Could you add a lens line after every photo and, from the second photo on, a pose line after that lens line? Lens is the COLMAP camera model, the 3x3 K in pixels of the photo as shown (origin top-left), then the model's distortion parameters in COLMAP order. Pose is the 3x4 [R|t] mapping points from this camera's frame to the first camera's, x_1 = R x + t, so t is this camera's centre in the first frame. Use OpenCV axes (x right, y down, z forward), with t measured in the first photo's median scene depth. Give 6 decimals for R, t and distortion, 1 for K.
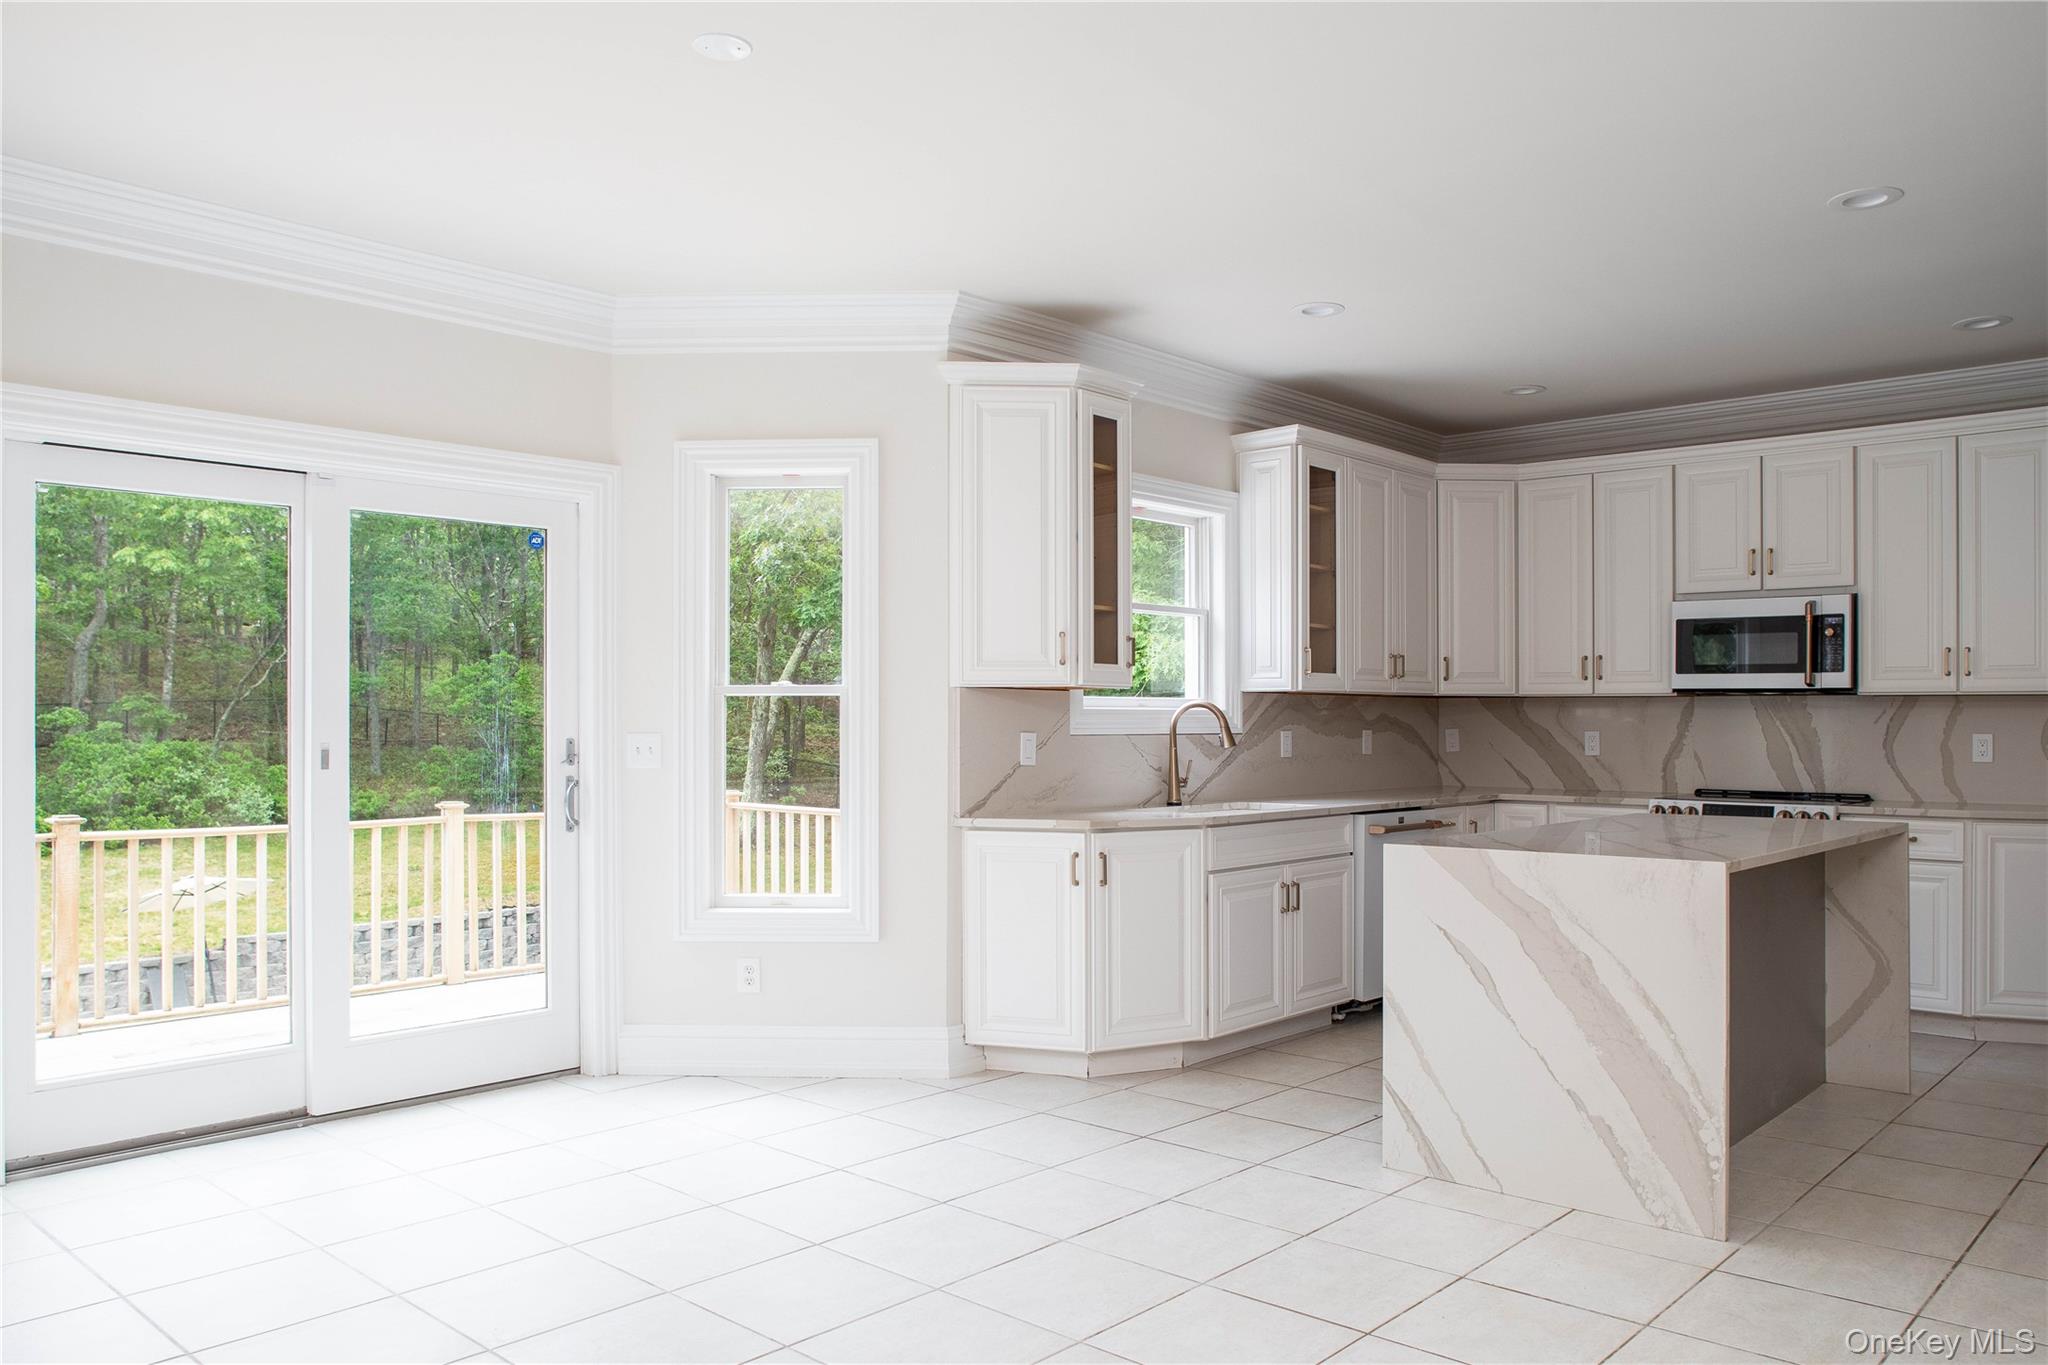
lens RADIAL K [[1494.5, 0, 1023.7], [0, 1494.5, 738.8], [0, 0, 1]] dist [-0.058777, 0.045992]
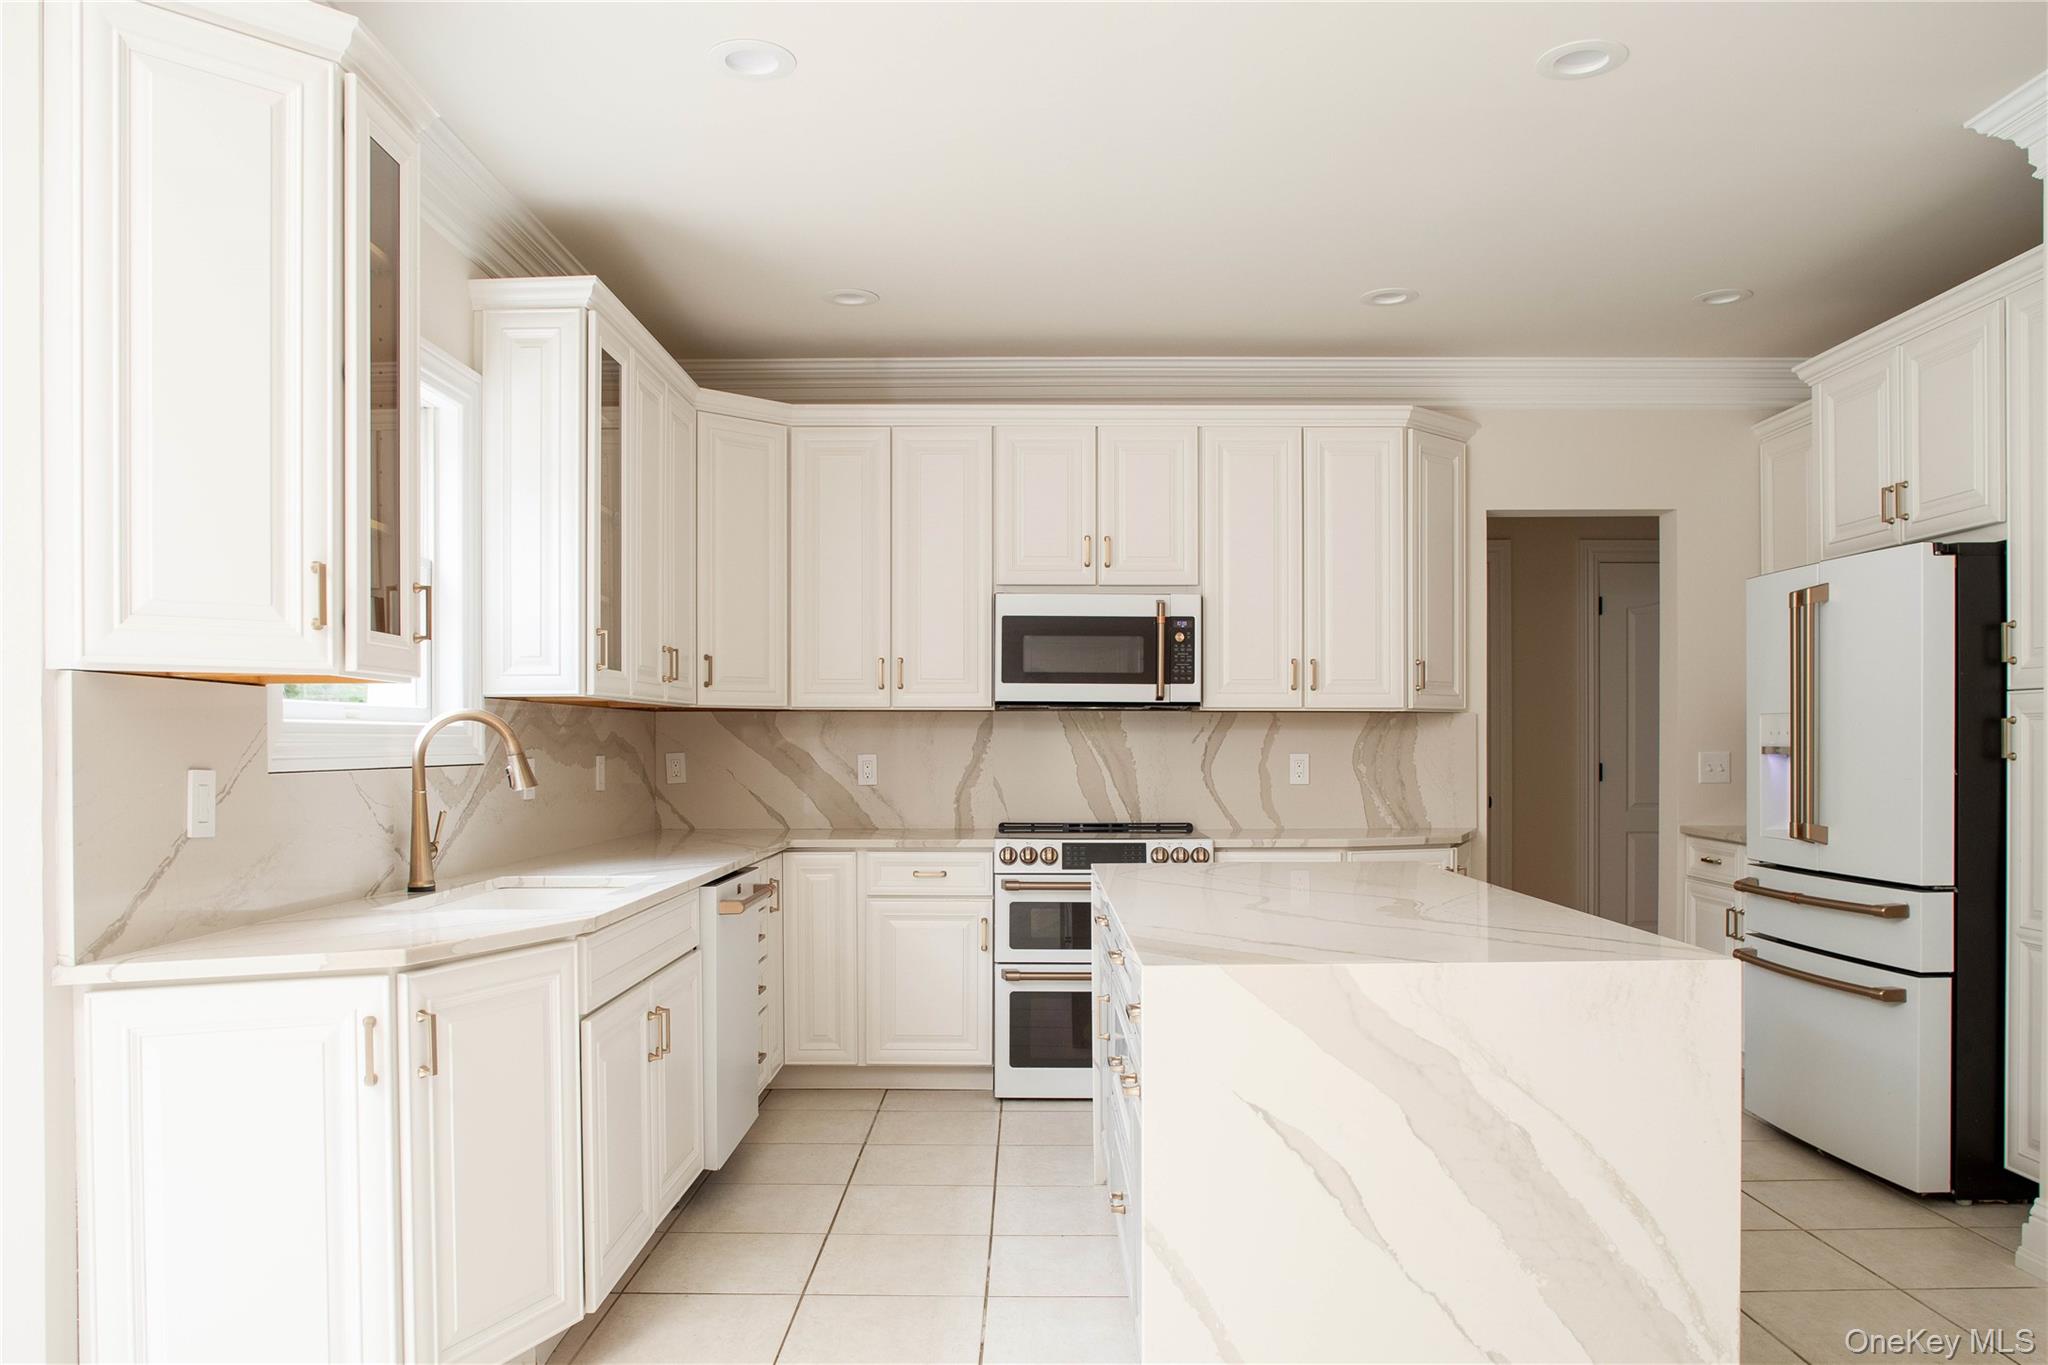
lens RADIAL K [[1494.5, 0, 1023.7], [0, 1494.5, 738.8], [0, 0, 1]] dist [-0.058777, 0.045992]
pose [[0.738895, -0.002385, 0.673817, -0.108630], [0.011329, 0.999896, -0.008884, -0.006249], [-0.673725, 0.014198, 0.738845, 0.414099]]
